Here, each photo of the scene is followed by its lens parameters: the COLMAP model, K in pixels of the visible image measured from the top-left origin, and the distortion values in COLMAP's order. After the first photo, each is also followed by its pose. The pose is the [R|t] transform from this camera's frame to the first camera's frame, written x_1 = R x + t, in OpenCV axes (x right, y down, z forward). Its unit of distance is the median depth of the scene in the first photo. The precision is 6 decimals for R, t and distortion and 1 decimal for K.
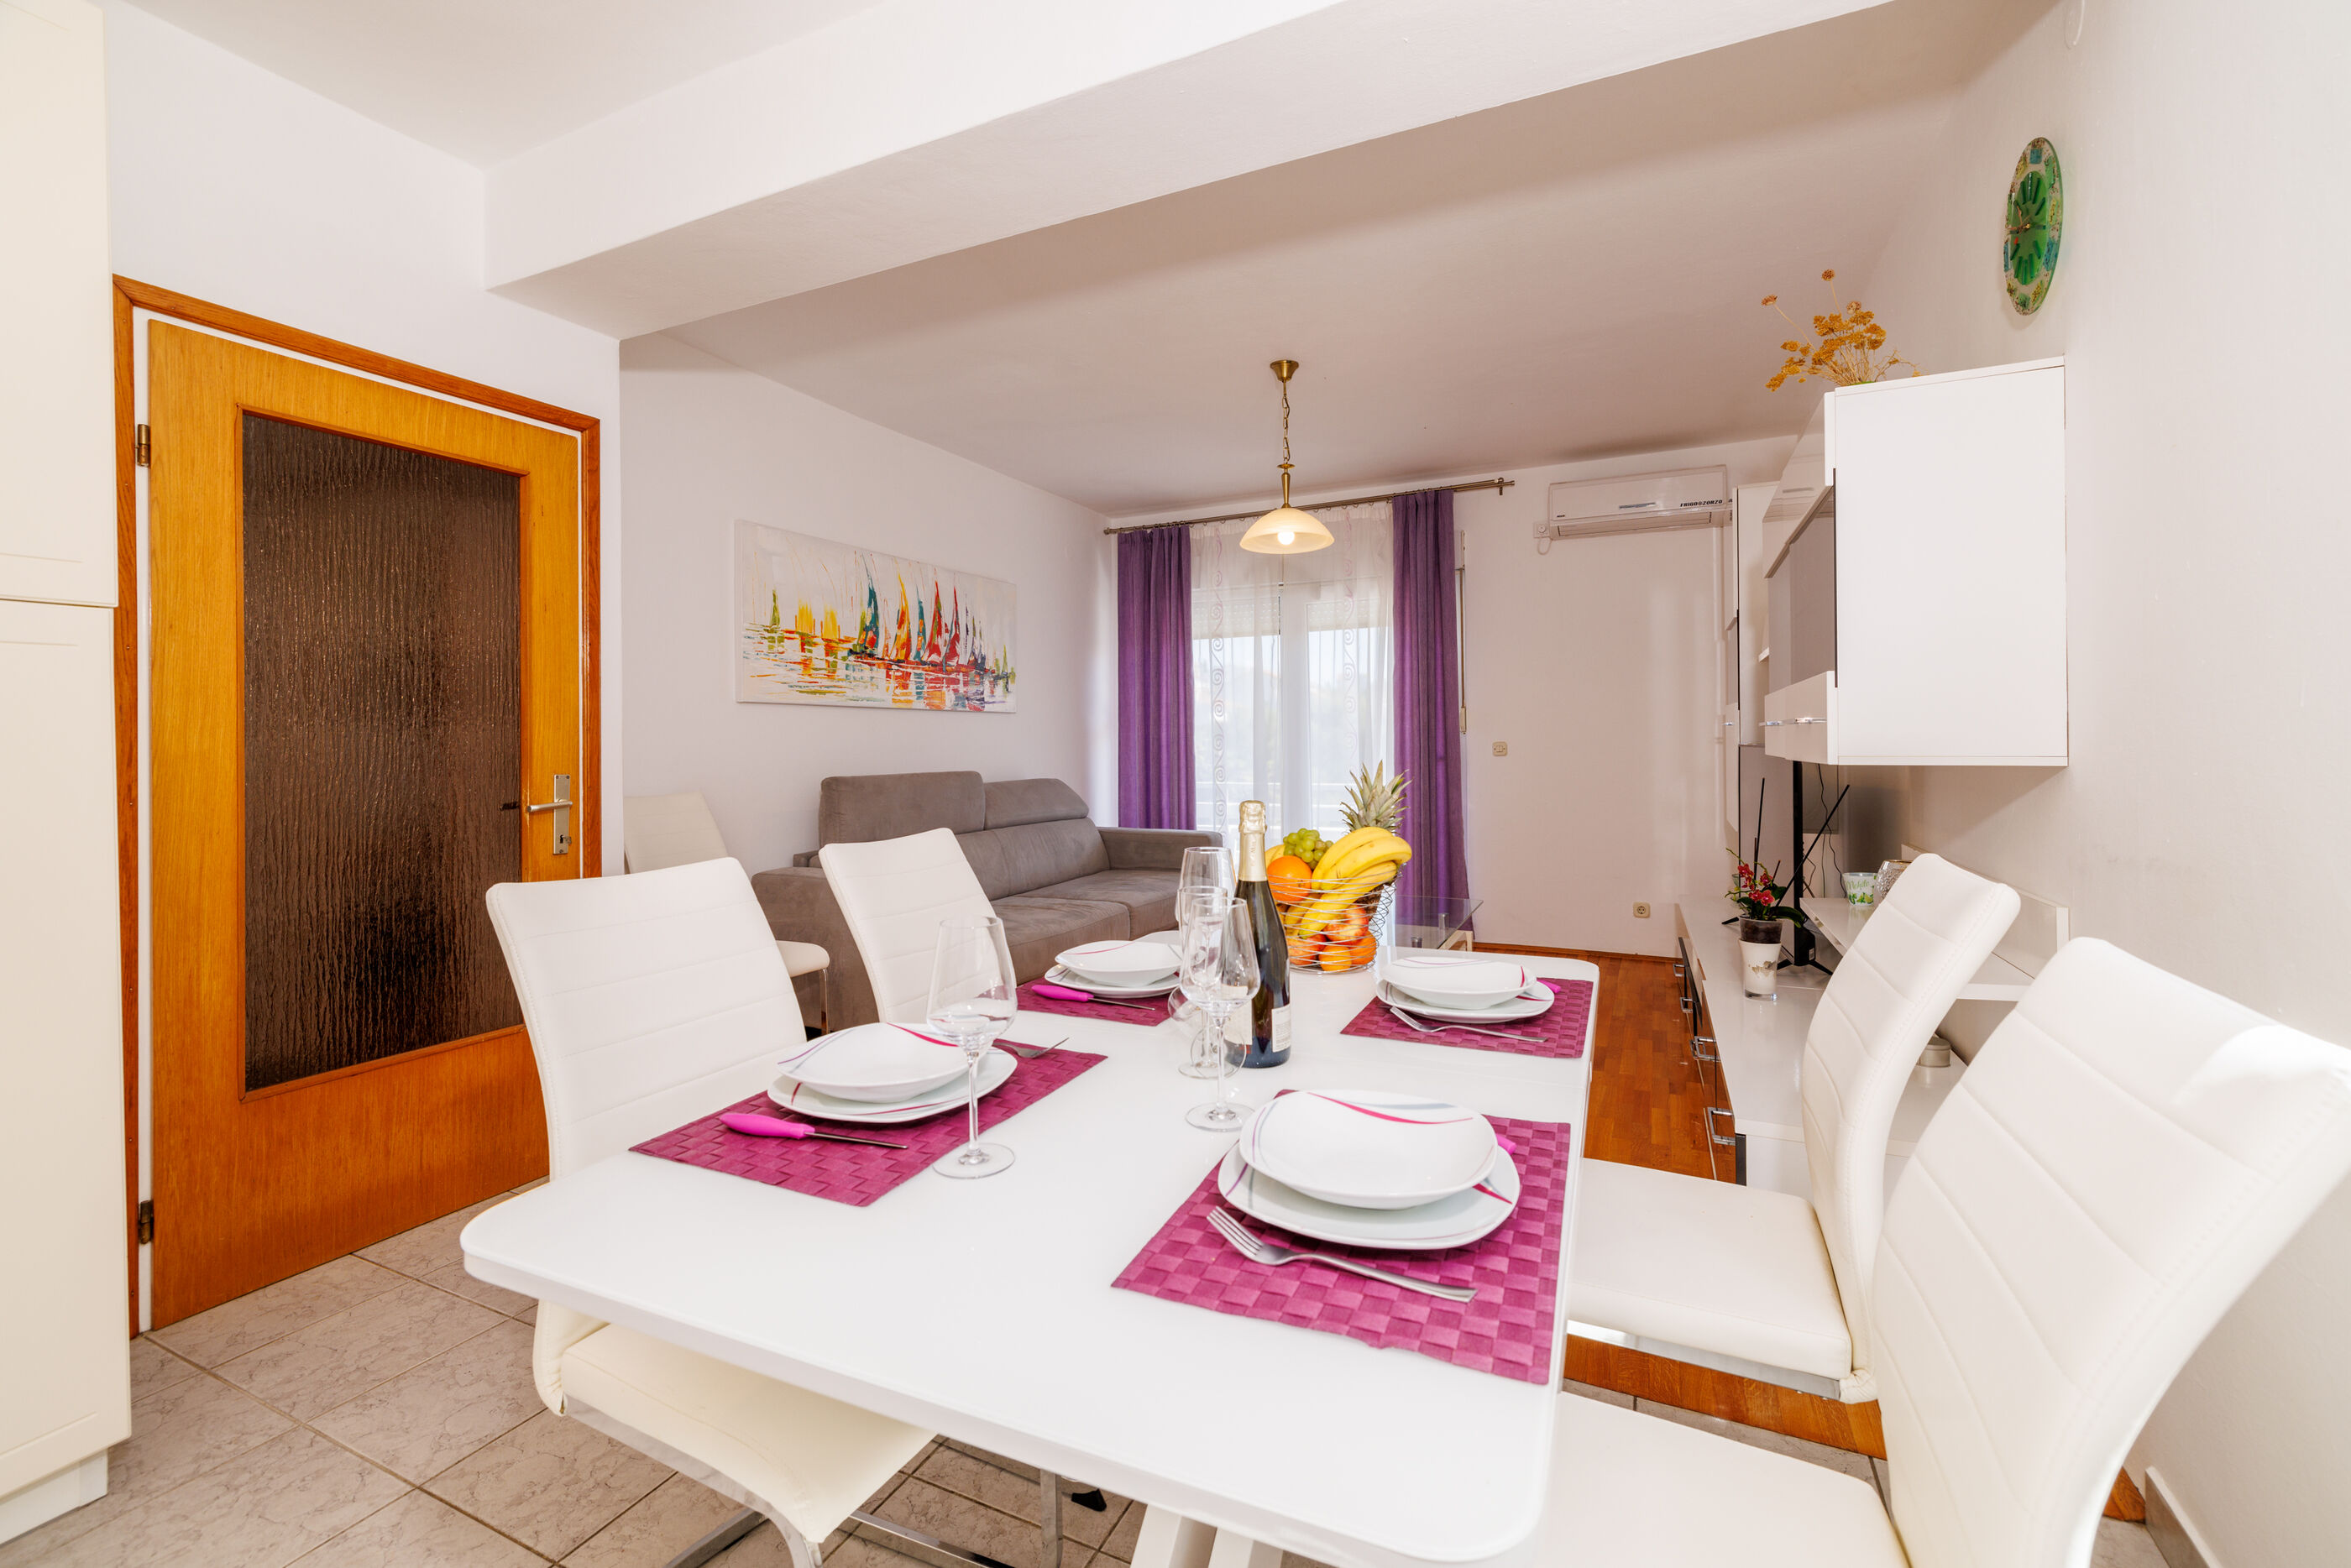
lens RADIAL K [[1003.9, 0, 1181.9], [0, 1003.9, 744.2], [0, 0, 1]] dist [-0.000535, 0.000011]
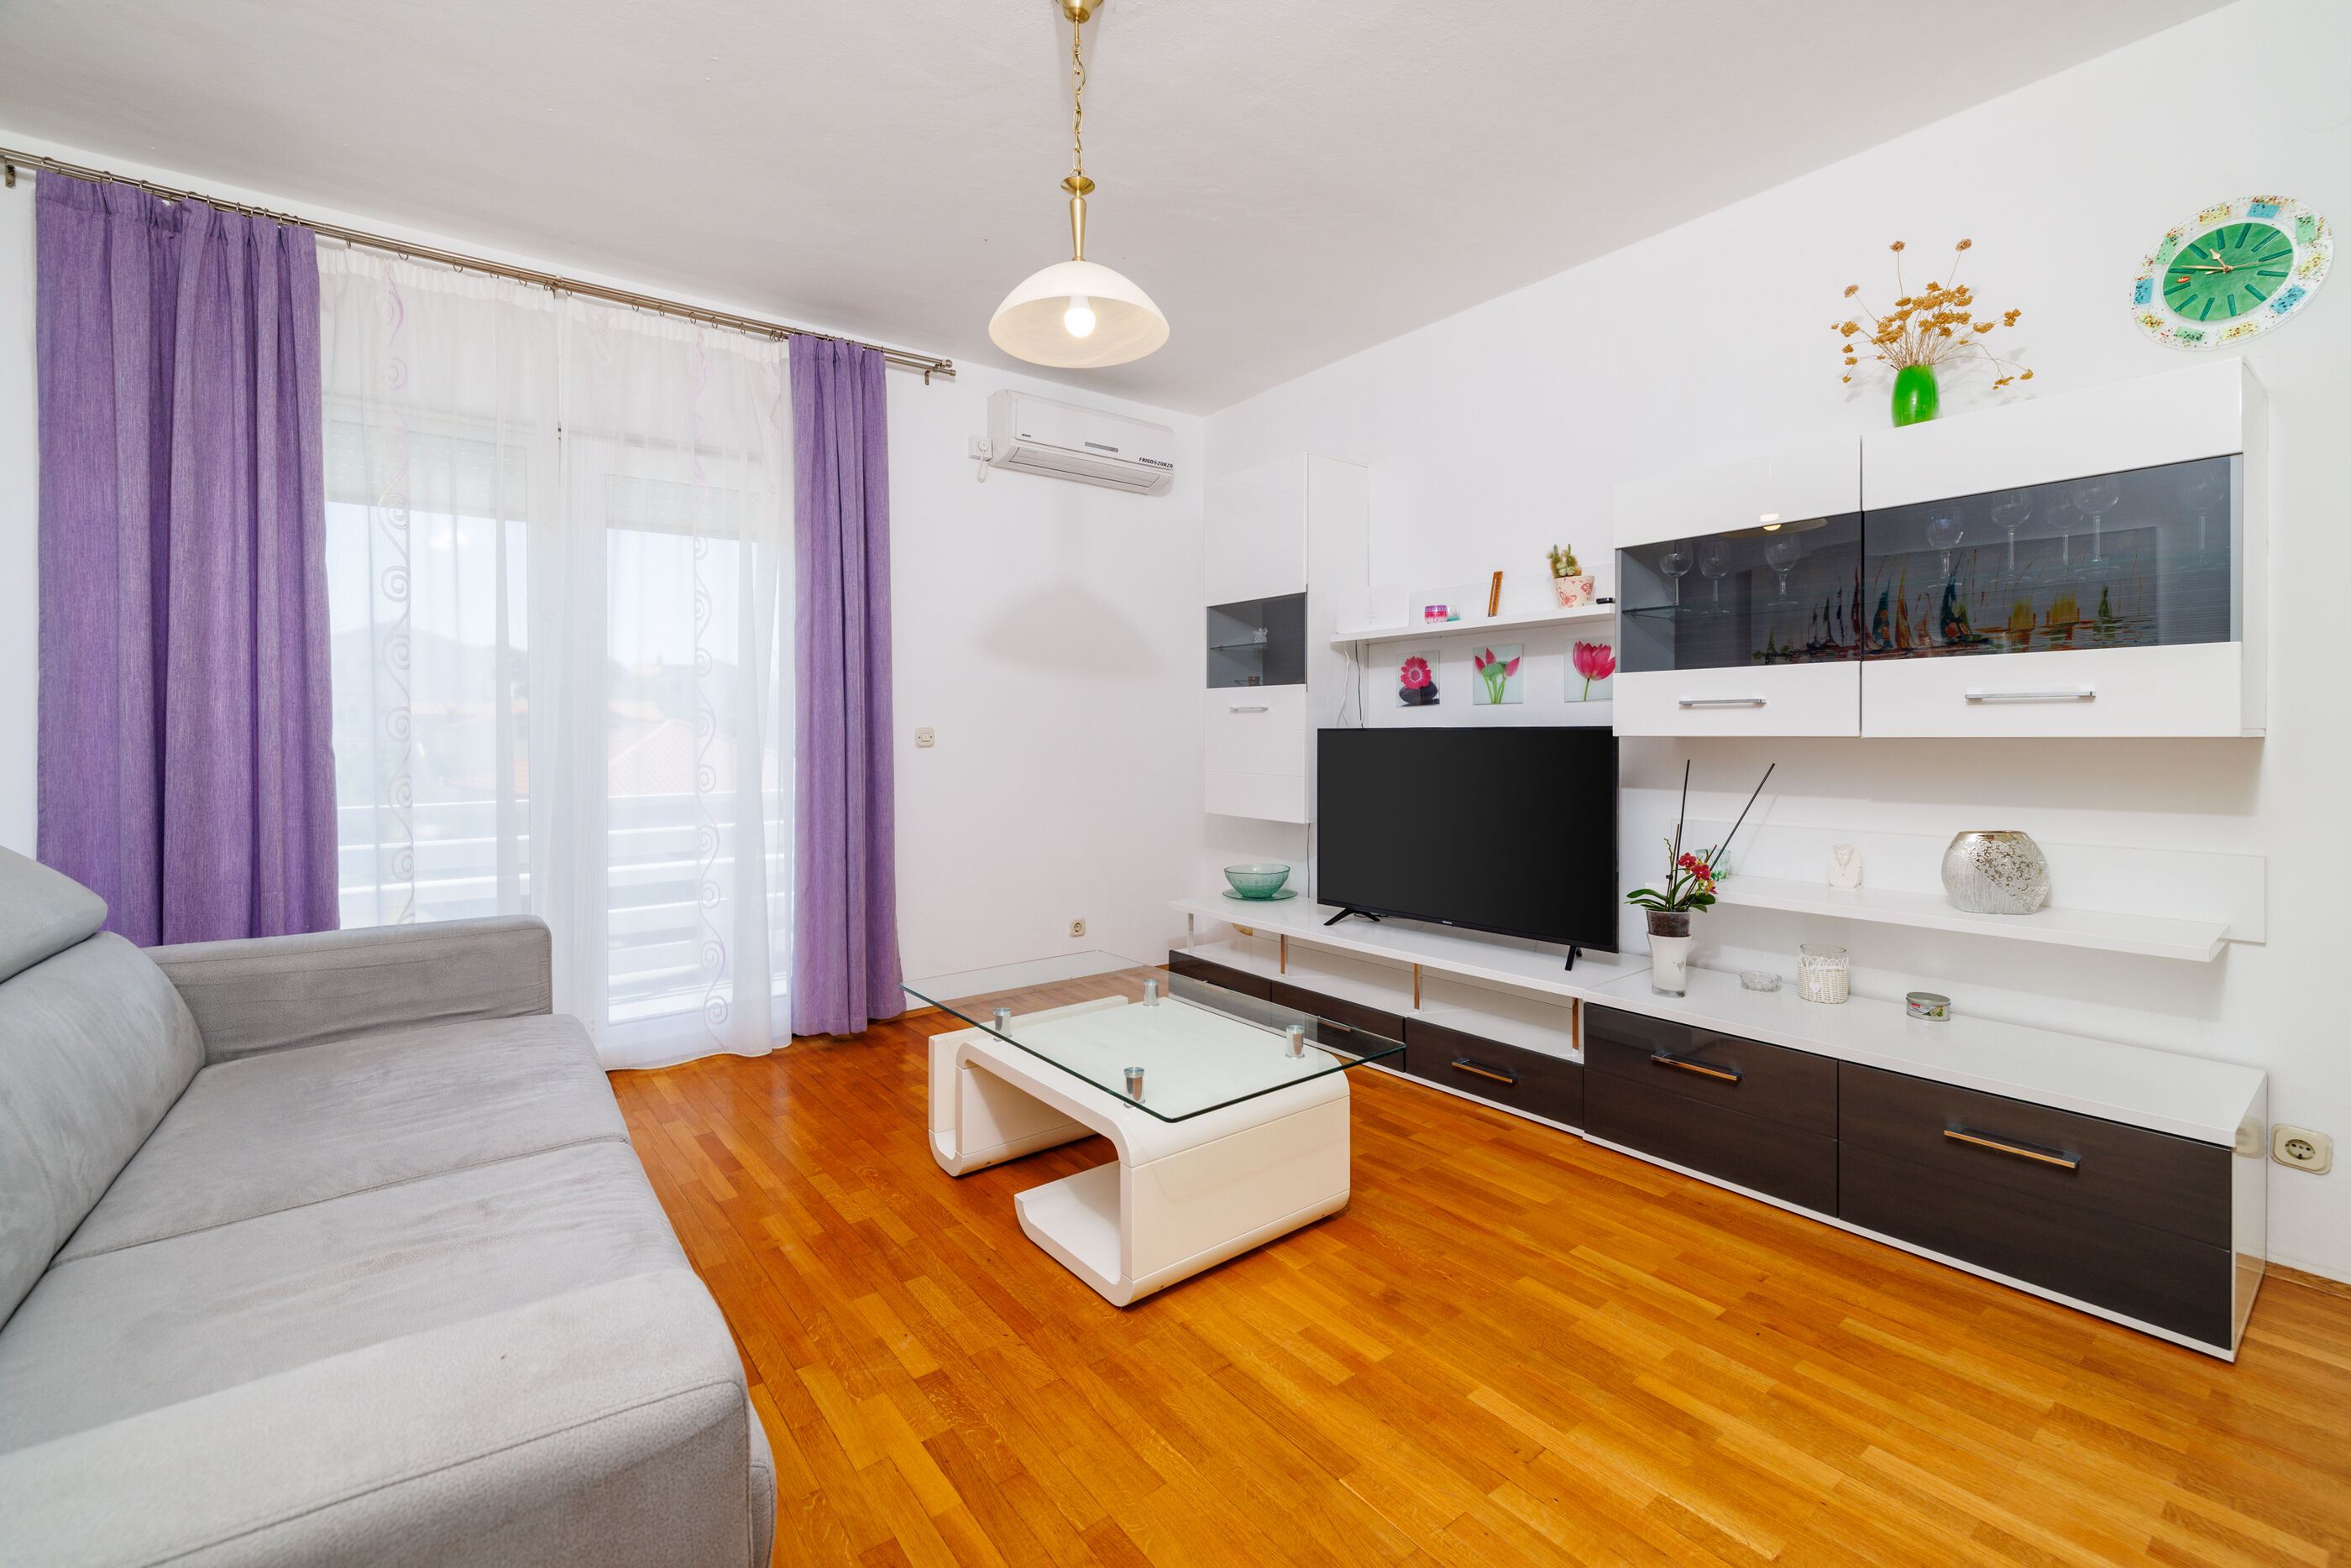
lens RADIAL K [[993.0, 0, 1183.0], [0, 993.0, 742.0], [0, 0, 1]] dist [0.000563, 0.000151]
pose [[0.449146, -0.002295, 0.893455, -0.264946], [0.002302, 0.999996, 0.001412, 0.007953], [-0.893455, 0.001422, 0.449150, 0.577502]]
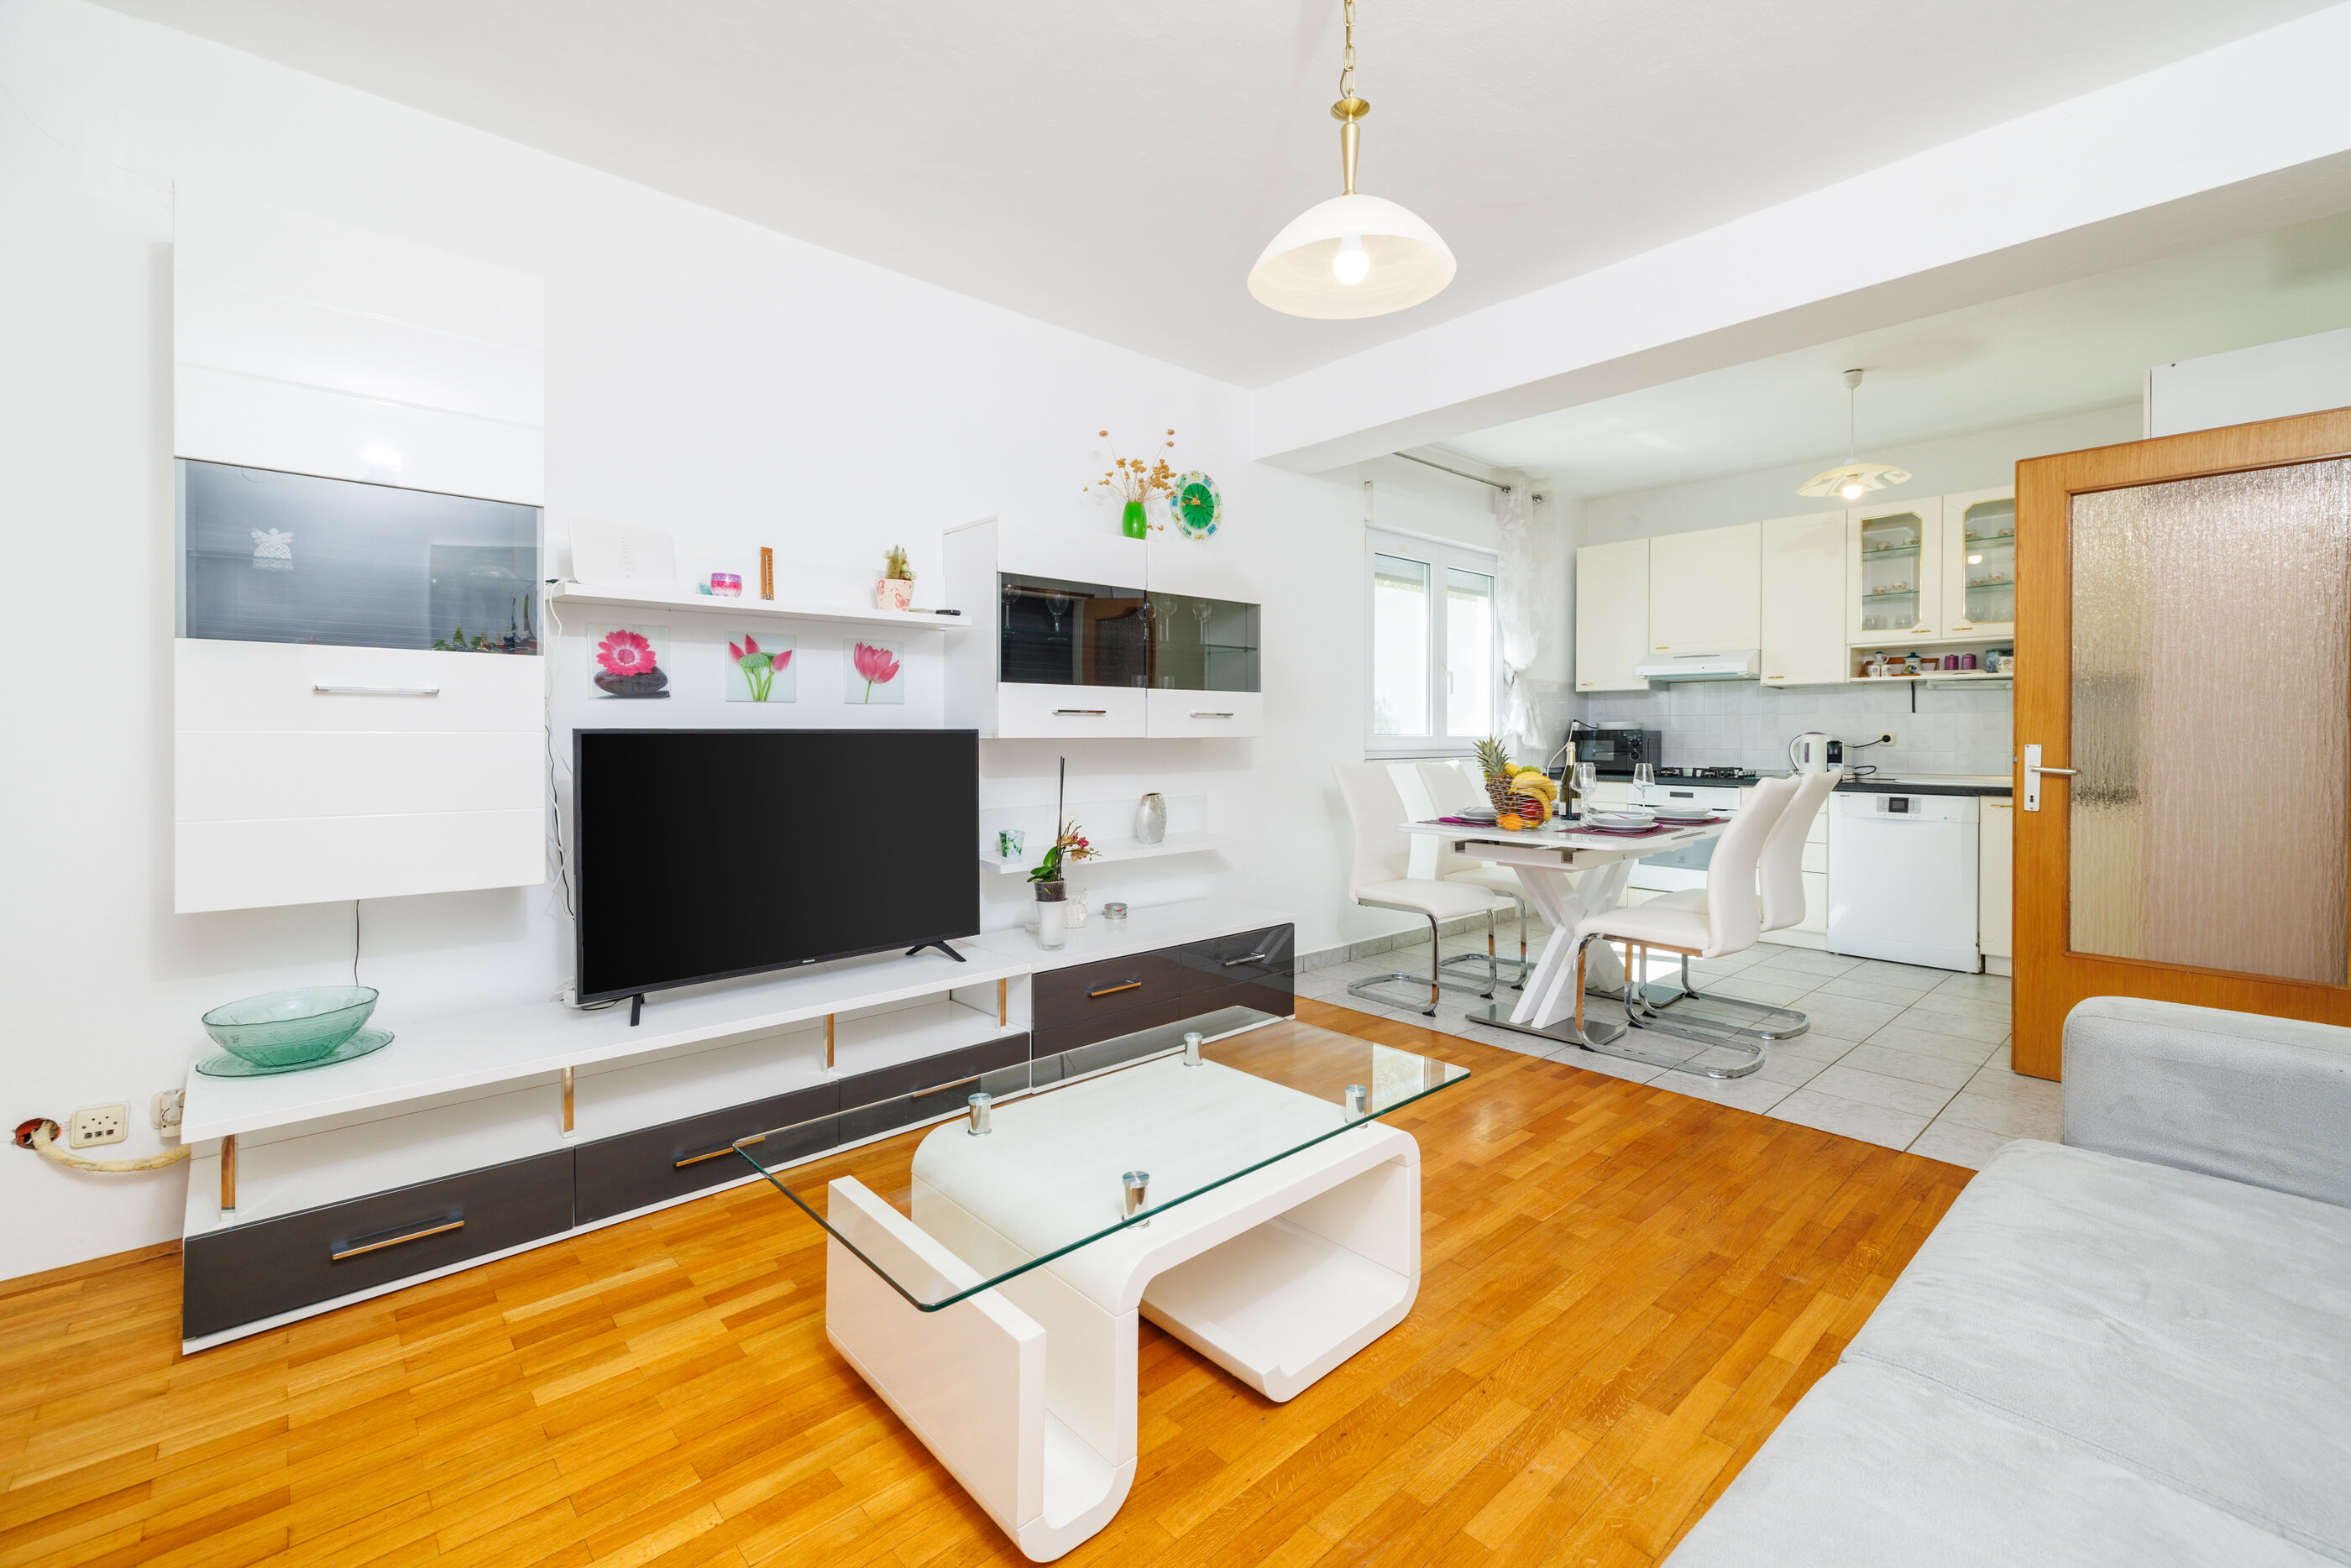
lens RADIAL K [[998.9, 0, 1177.3], [0, 998.9, 739.6], [0, 0, 1]] dist [0.000586, -0.000005]
pose [[-0.926164, 0.006261, 0.377069, 0.005557], [0.009189, 0.999940, 0.005967, 0.004000], [-0.377009, 0.008992, -0.926166, 1.162603]]
